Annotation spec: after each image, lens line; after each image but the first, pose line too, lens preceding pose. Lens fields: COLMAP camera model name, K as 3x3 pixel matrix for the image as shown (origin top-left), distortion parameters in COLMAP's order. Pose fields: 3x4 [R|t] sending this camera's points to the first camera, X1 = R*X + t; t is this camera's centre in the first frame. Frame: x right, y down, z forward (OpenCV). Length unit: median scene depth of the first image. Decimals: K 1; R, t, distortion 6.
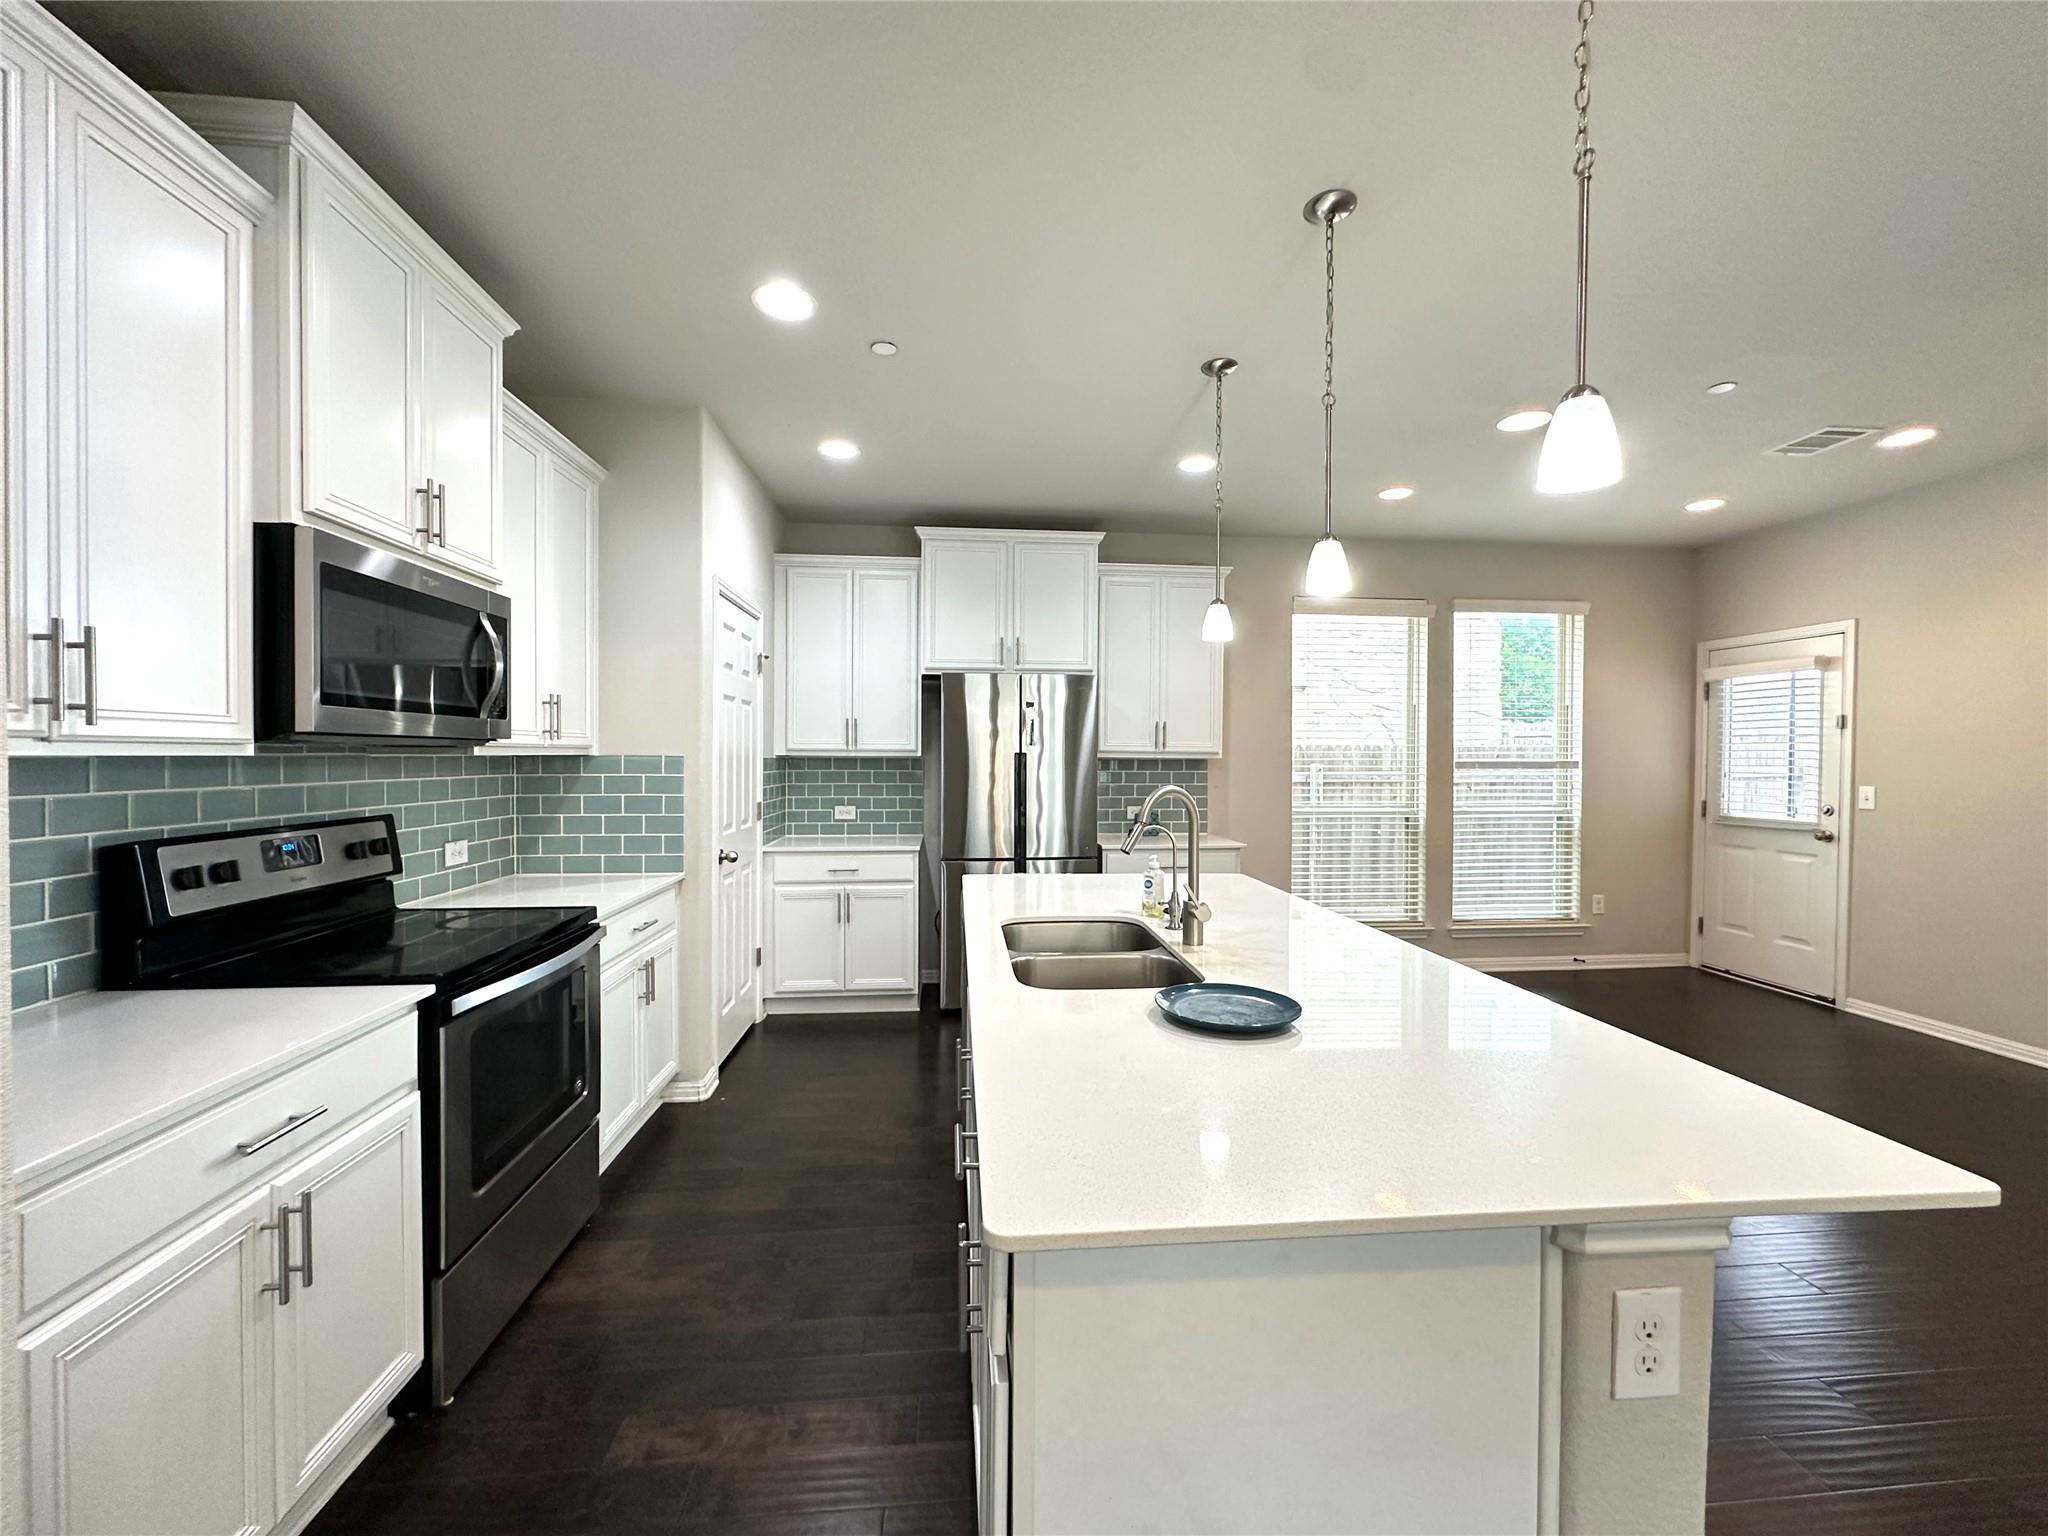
lens RADIAL K [[817.8, 0, 1022.2], [0, 817.8, 765.5], [0, 0, 1]] dist [-0.002600, -0.000426]
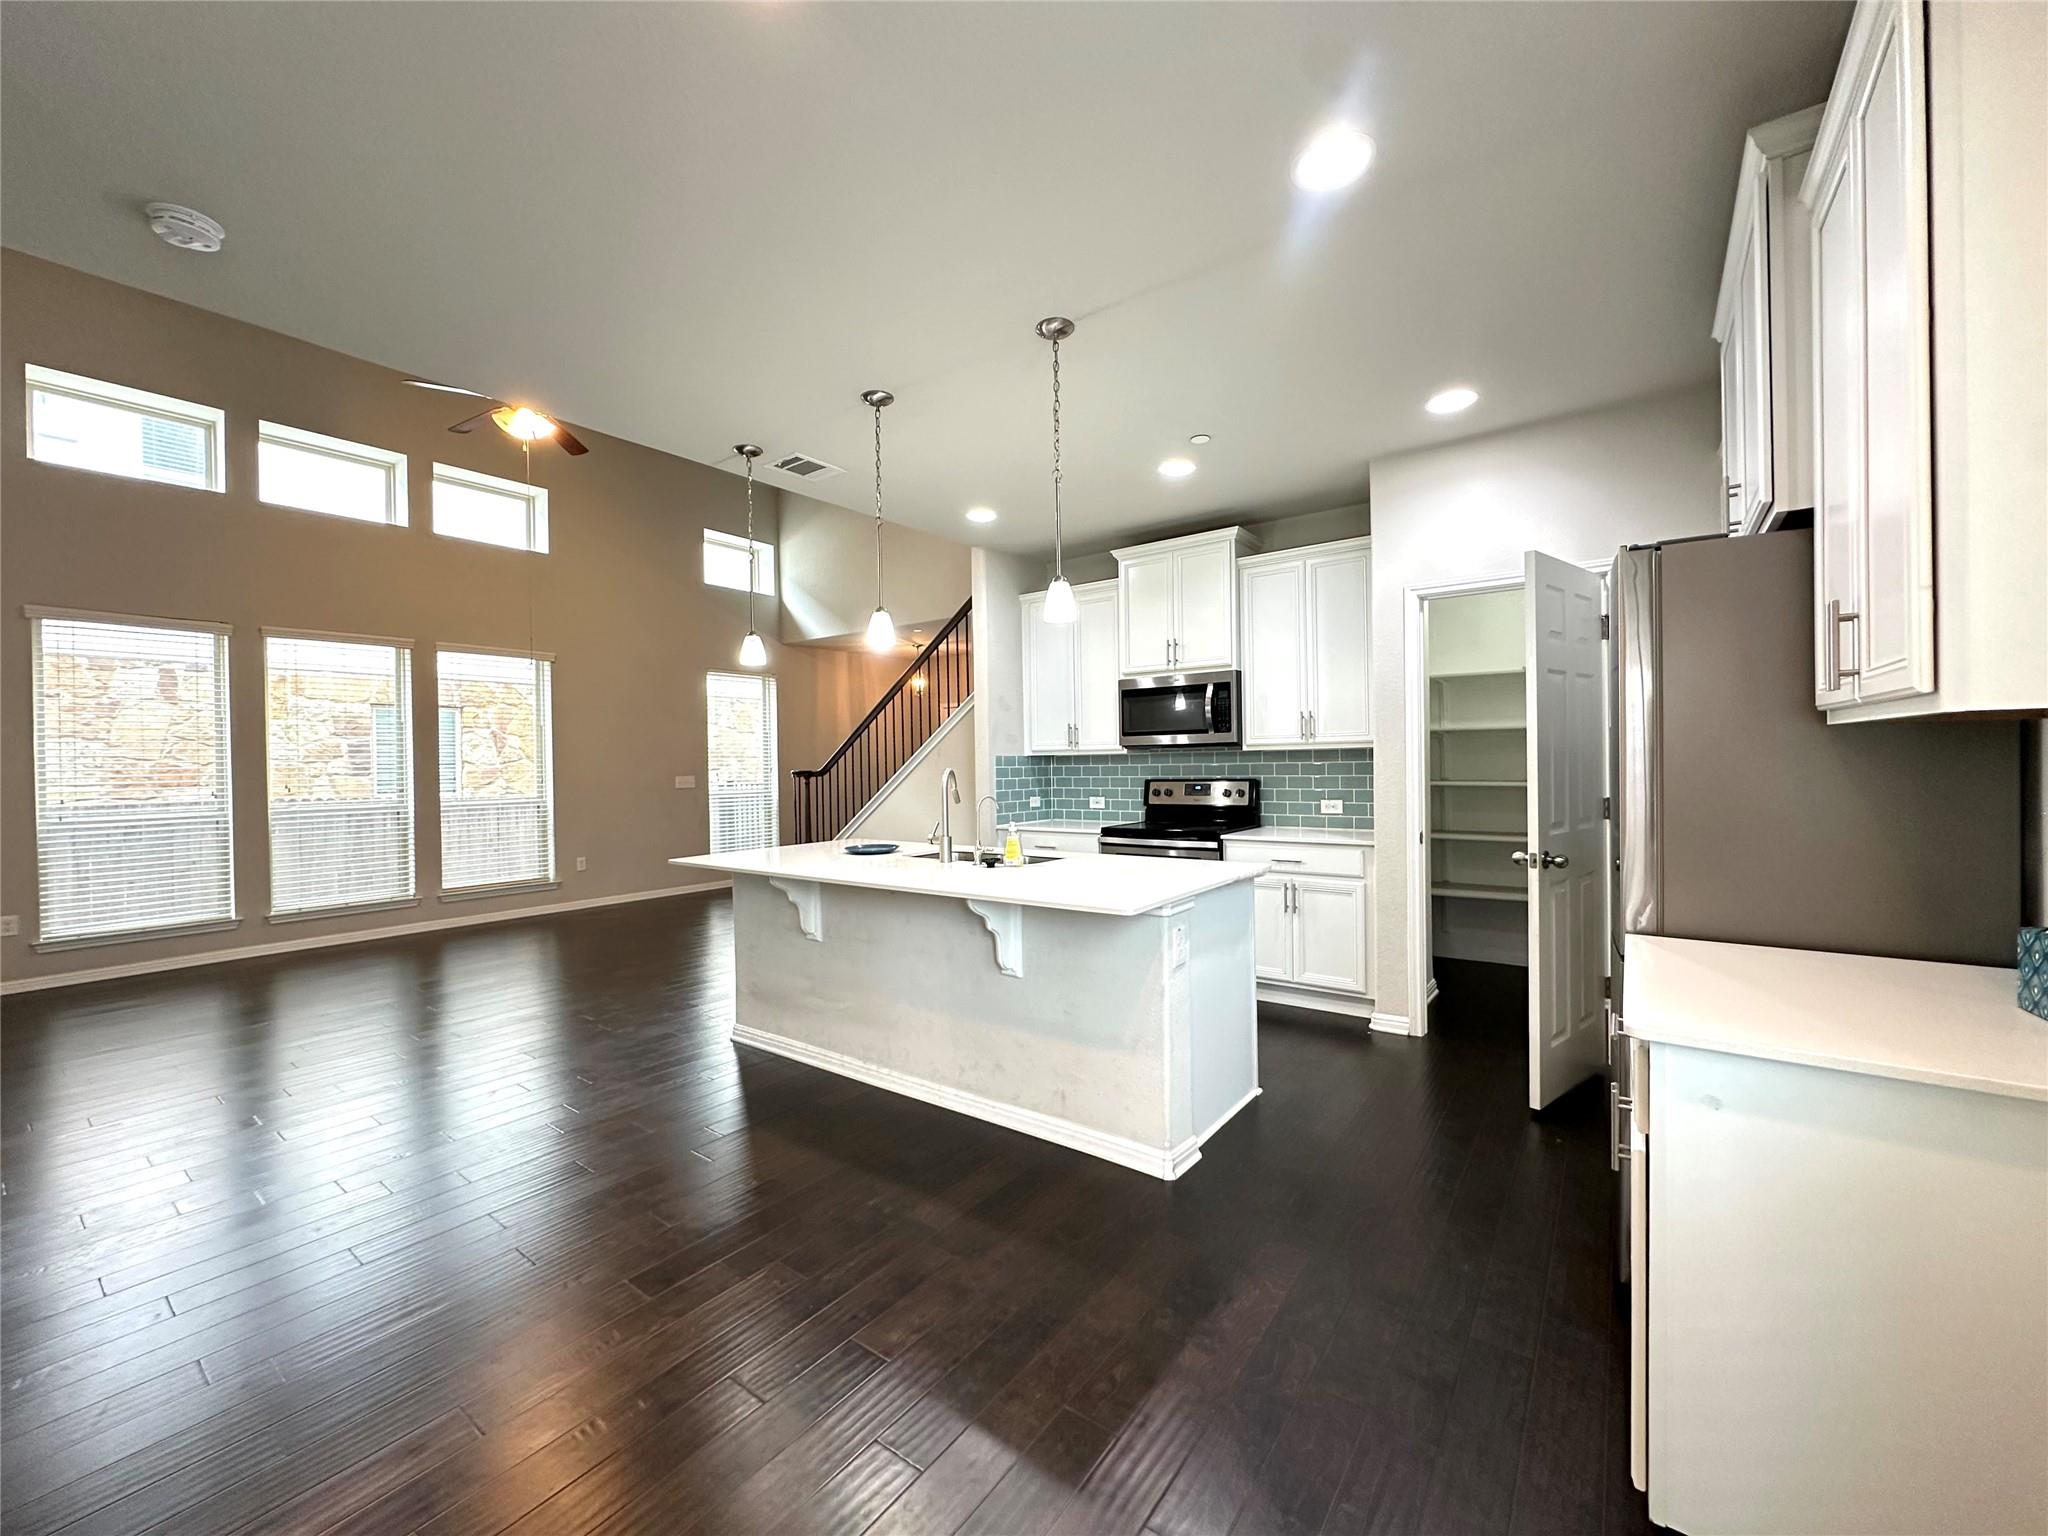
lens RADIAL K [[817.8, 0, 1027.3], [0, 817.8, 767.2], [0, 0, 1]] dist [-0.002600, -0.000426]
pose [[-0.664075, 0.011421, -0.747579, 0.602634], [0.005853, 0.999932, 0.010077, 0.002499], [0.747643, 0.002316, -0.664097, 0.998695]]
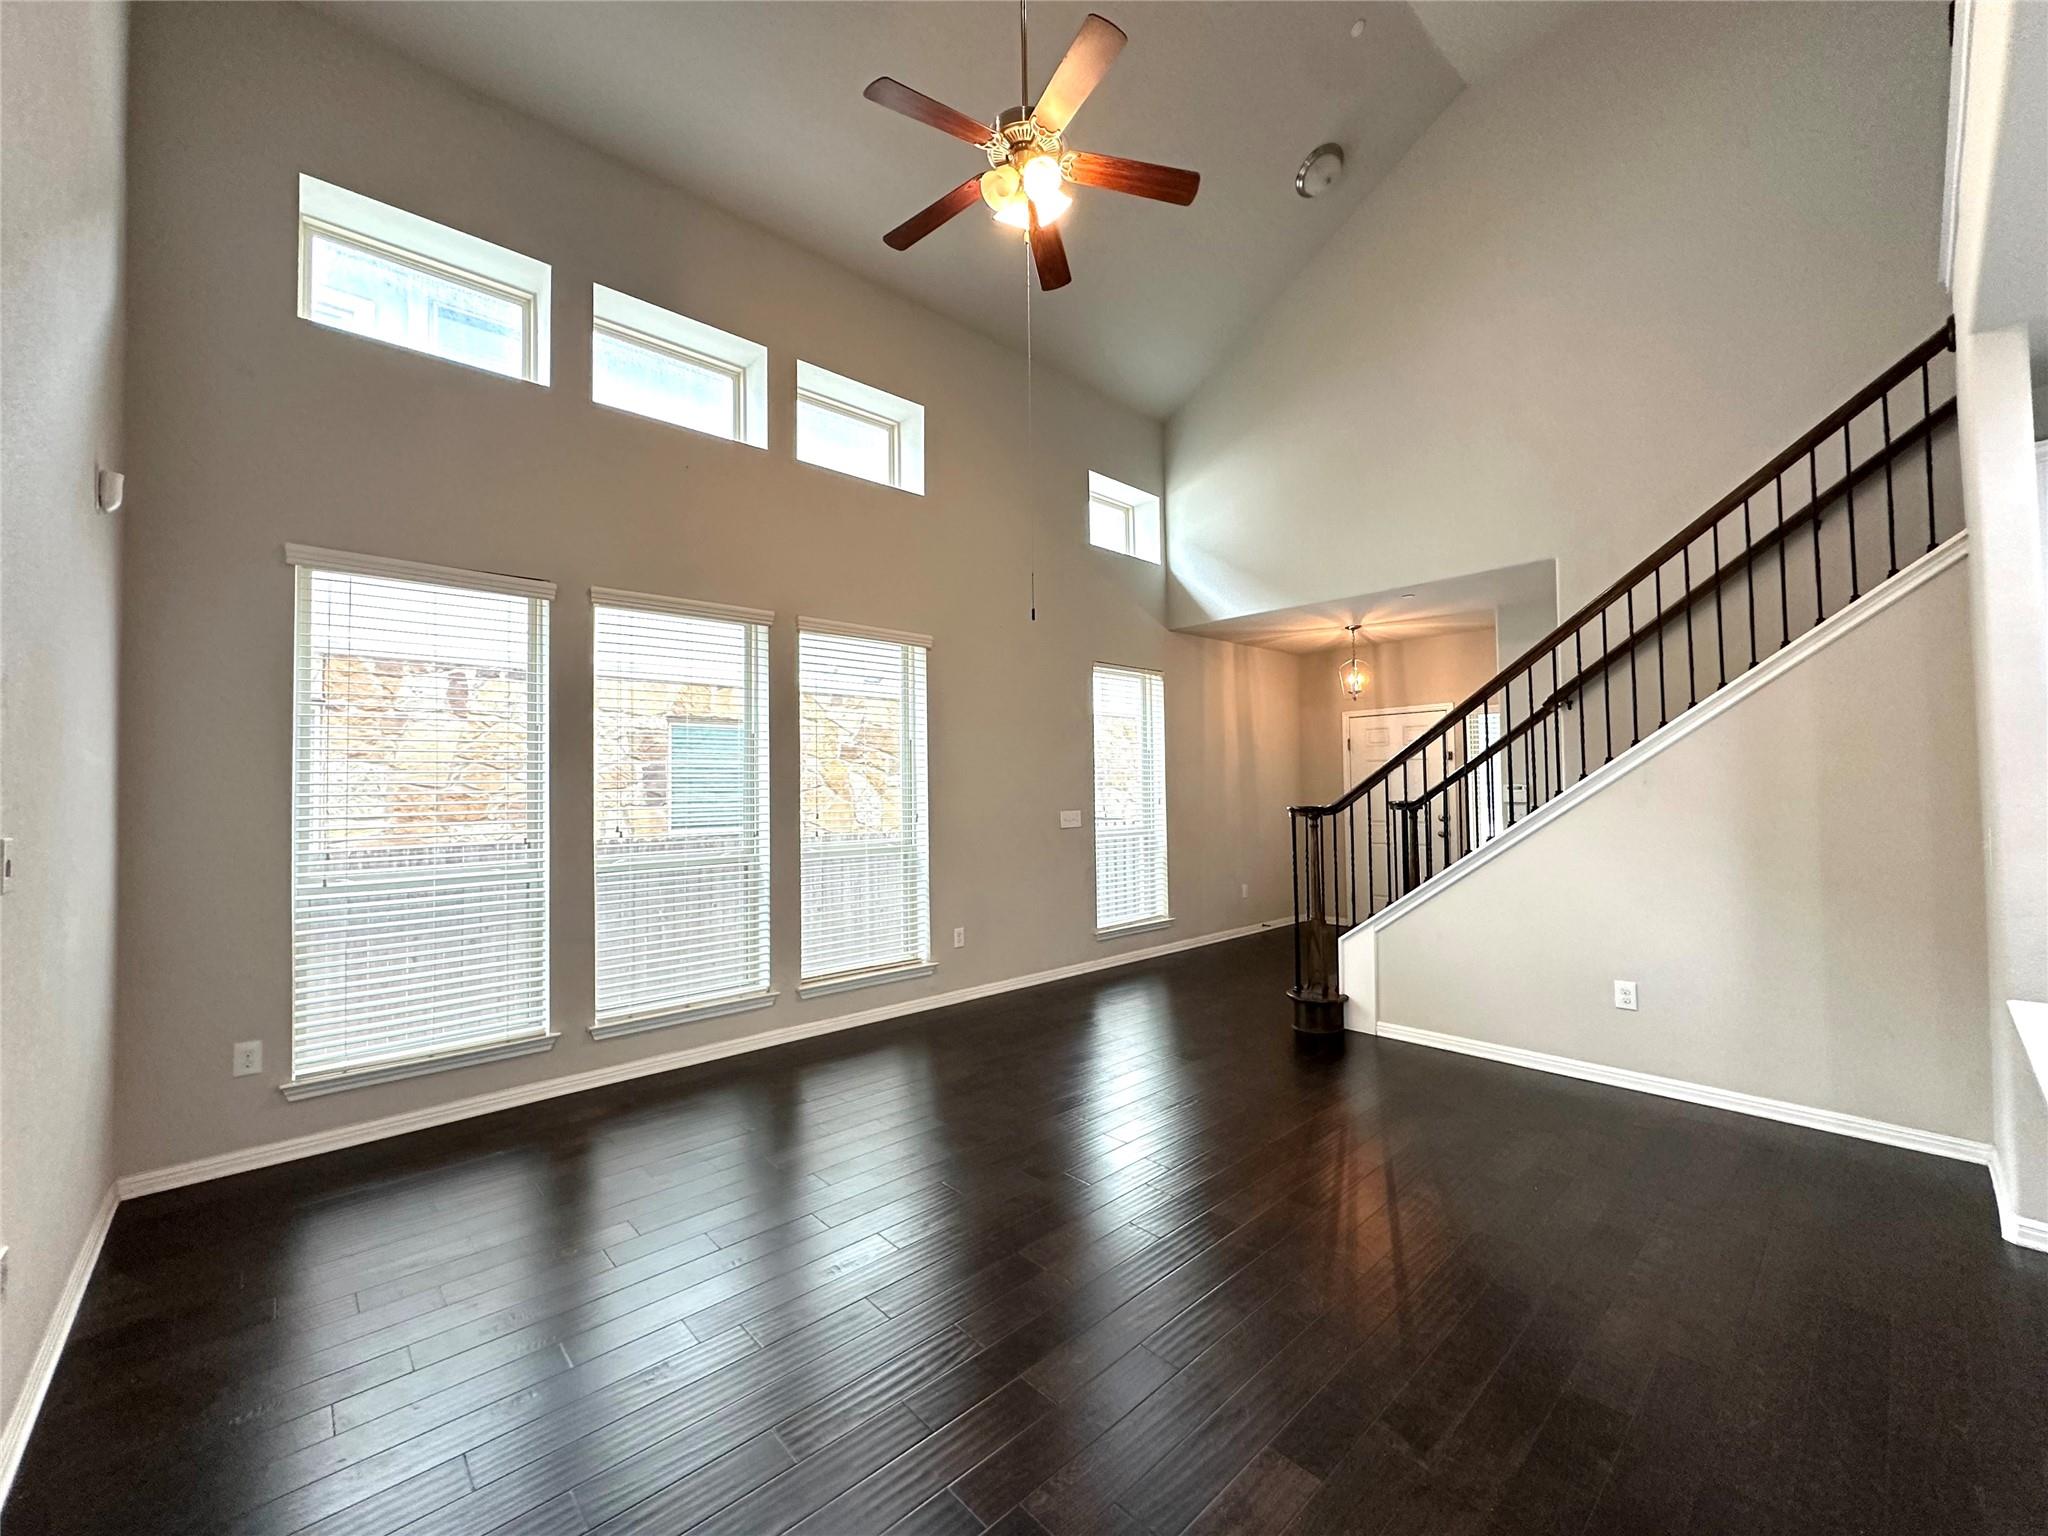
lens RADIAL K [[817.8, 0, 1013.4], [0, 817.8, 761.7], [0, 0, 1]] dist [-0.002600, -0.000426]
pose [[-0.797455, -0.013208, -0.603234, 0.602130], [0.004859, 0.999587, -0.028309, -0.004871], [0.603359, -0.025506, -0.797061, 0.187226]]
